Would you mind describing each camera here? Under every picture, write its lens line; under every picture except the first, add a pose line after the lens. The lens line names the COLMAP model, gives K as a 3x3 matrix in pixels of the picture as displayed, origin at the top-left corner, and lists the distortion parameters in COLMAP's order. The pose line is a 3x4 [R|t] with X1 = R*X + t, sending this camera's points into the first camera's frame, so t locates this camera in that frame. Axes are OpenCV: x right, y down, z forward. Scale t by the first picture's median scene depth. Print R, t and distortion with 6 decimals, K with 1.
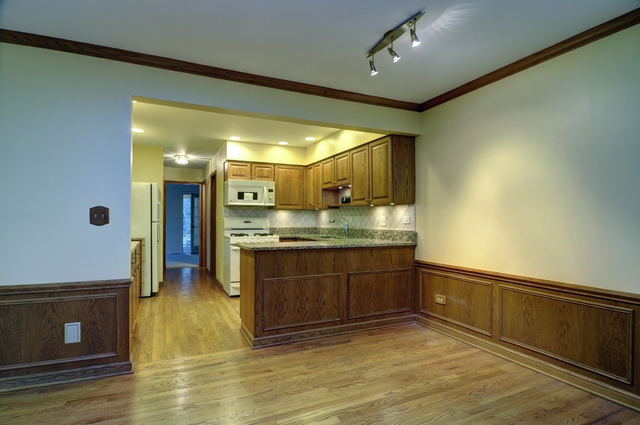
lens RADIAL K [[343.4, 0, 319.5], [0, 343.4, 216.9], [0, 0, 1]] dist [-0.002447, -0.000189]
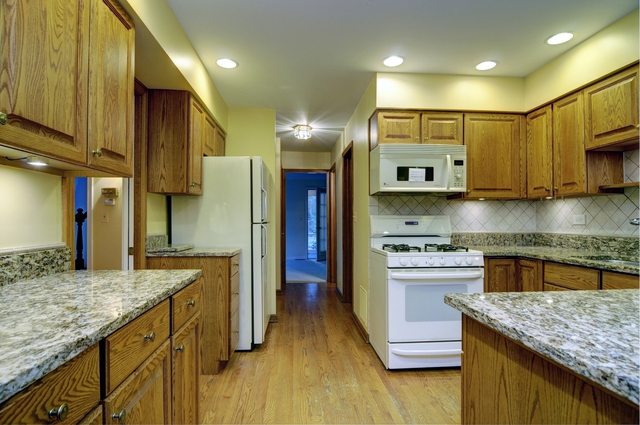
lens RADIAL K [[343.4, 0, 319.5], [0, 343.4, 216.9], [0, 0, 1]] dist [-0.002447, -0.000189]
pose [[0.938547, -0.006541, -0.345090, -0.154523], [0.006760, 0.999977, -0.000570, 0.004010], [0.345086, -0.001798, 0.938569, 0.422618]]
